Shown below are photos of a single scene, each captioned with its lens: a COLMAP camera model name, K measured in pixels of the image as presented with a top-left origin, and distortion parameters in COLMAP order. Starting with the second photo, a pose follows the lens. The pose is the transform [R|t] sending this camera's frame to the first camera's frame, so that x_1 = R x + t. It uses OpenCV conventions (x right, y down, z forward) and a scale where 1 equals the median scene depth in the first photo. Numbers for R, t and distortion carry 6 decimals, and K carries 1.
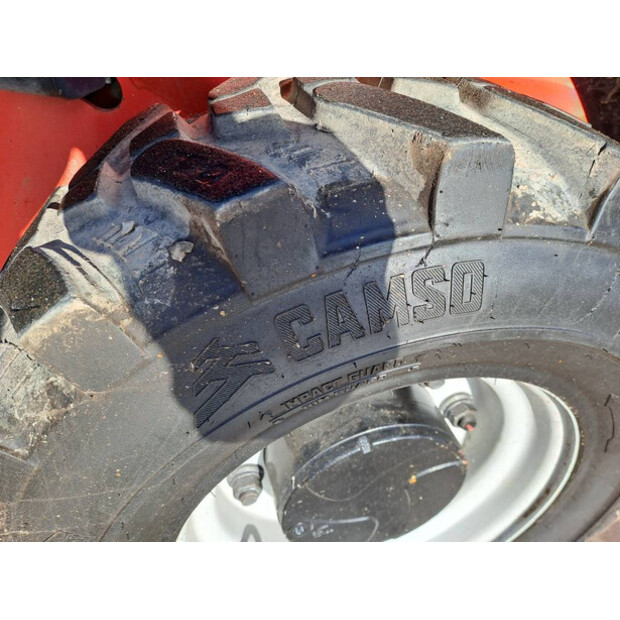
lens RADIAL K [[506.9, 0, 310.0], [0, 506.9, 310.0], [0, 0, 1]] dist [0.010768, -0.006847]
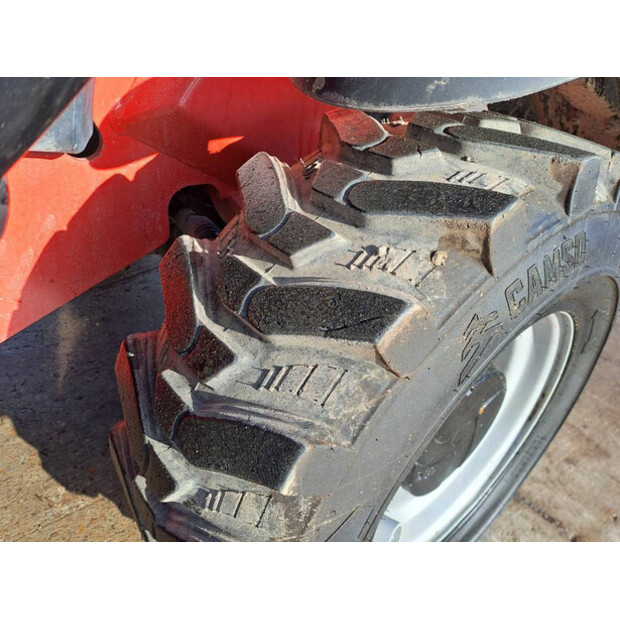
lens RADIAL K [[506.9, 0, 310.0], [0, 506.9, 310.0], [0, 0, 1]] dist [0.010768, -0.006847]
pose [[0.901703, -0.215956, 0.374560, -1.107643], [0.224698, 0.974207, 0.020758, -0.086448], [-0.369382, 0.065446, 0.926970, -0.139436]]
